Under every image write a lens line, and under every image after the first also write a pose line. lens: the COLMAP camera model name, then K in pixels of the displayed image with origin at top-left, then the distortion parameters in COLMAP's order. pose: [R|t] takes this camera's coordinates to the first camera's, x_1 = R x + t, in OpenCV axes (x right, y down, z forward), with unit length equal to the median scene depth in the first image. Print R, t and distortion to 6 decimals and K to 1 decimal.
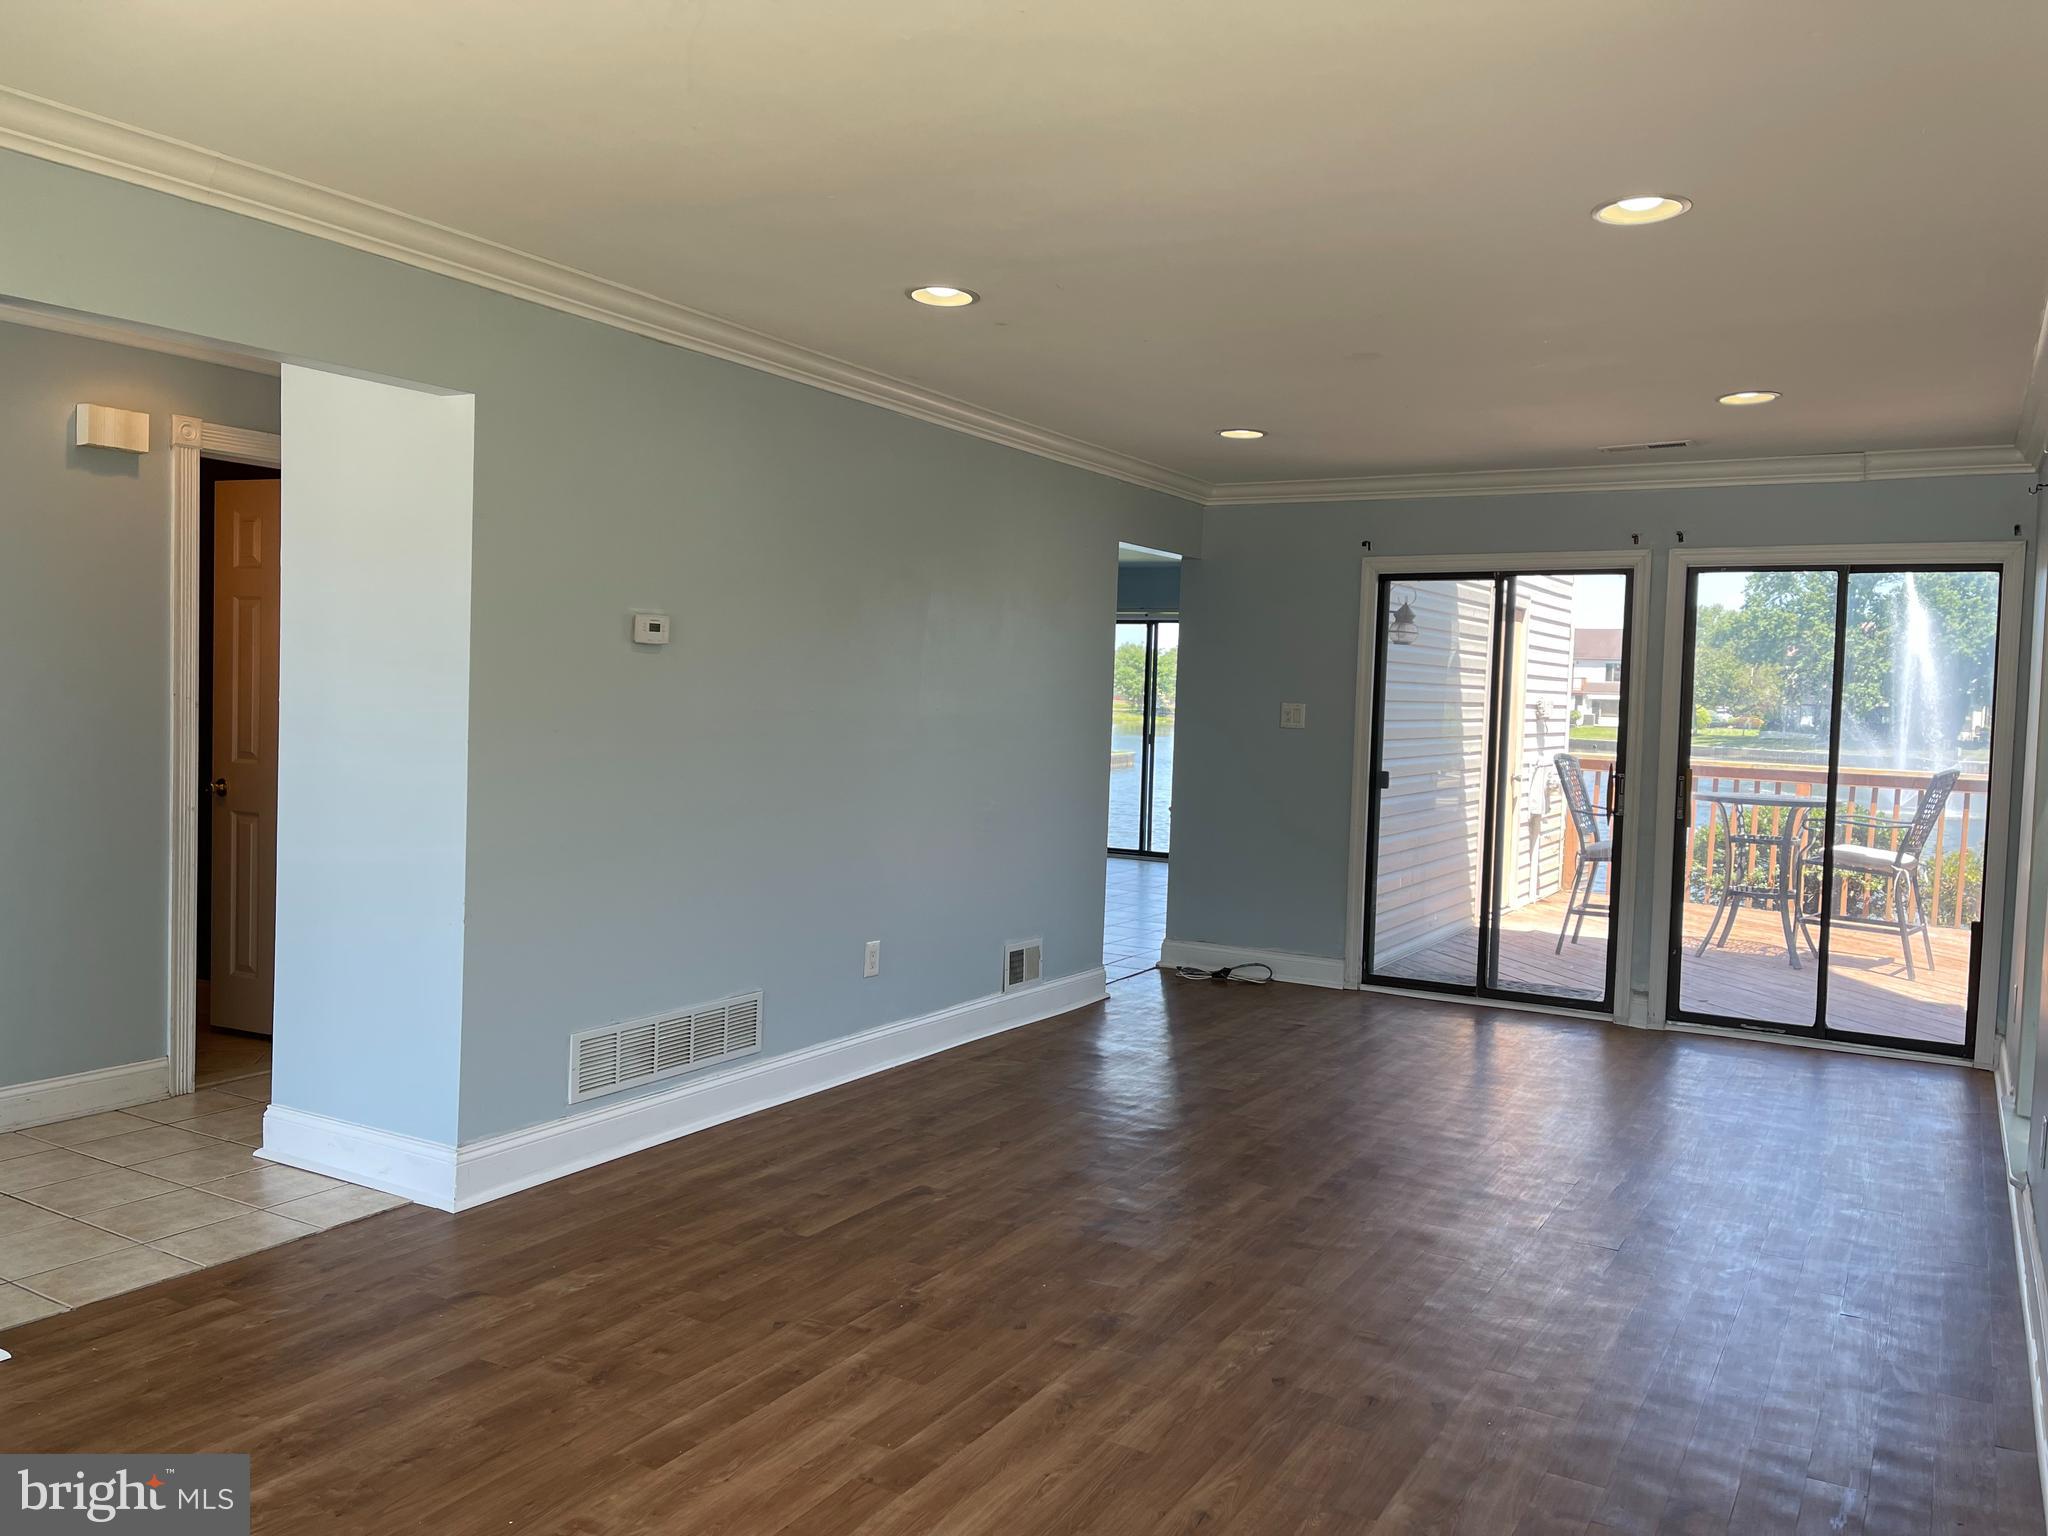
lens RADIAL K [[1537.7, 0, 1024.0], [0, 1537.7, 768.0], [0, 0, 1]] dist [0.021089, -0.001431]
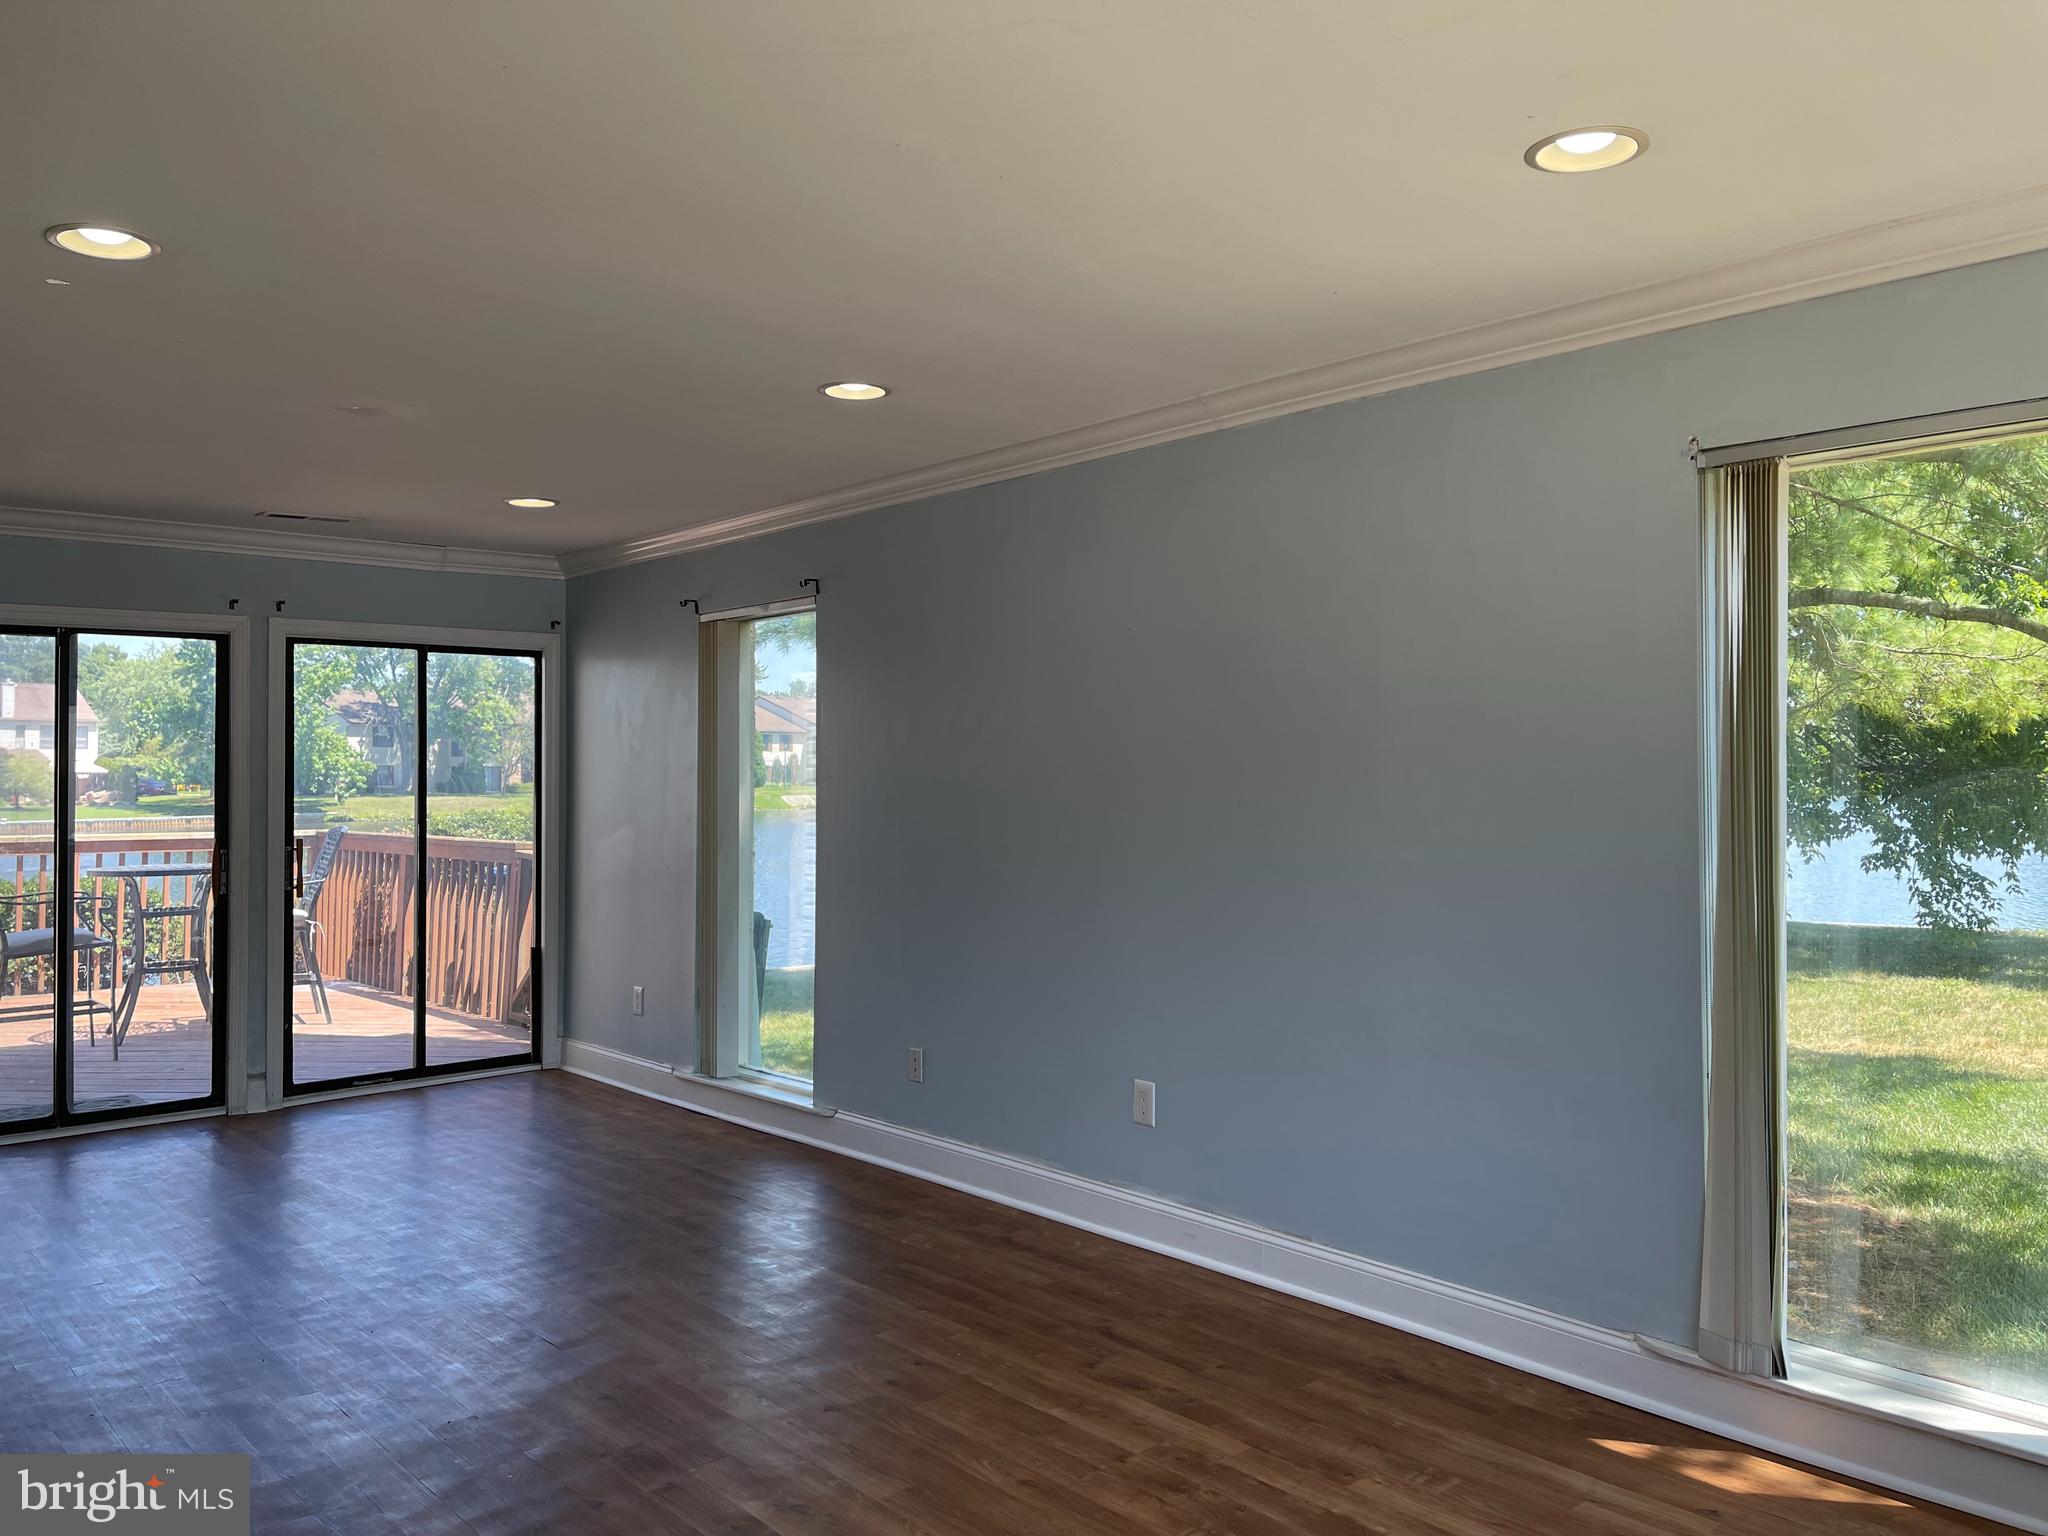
lens RADIAL K [[1550.5, 0, 1024.0], [0, 1550.5, 768.0], [0, 0, 1]] dist [0.101356, -0.147217]
pose [[0.310134, -0.027798, 0.950286, -0.382963], [0.063948, 0.997919, 0.008321, -0.023315], [-0.948540, 0.058189, 0.311266, 0.234019]]
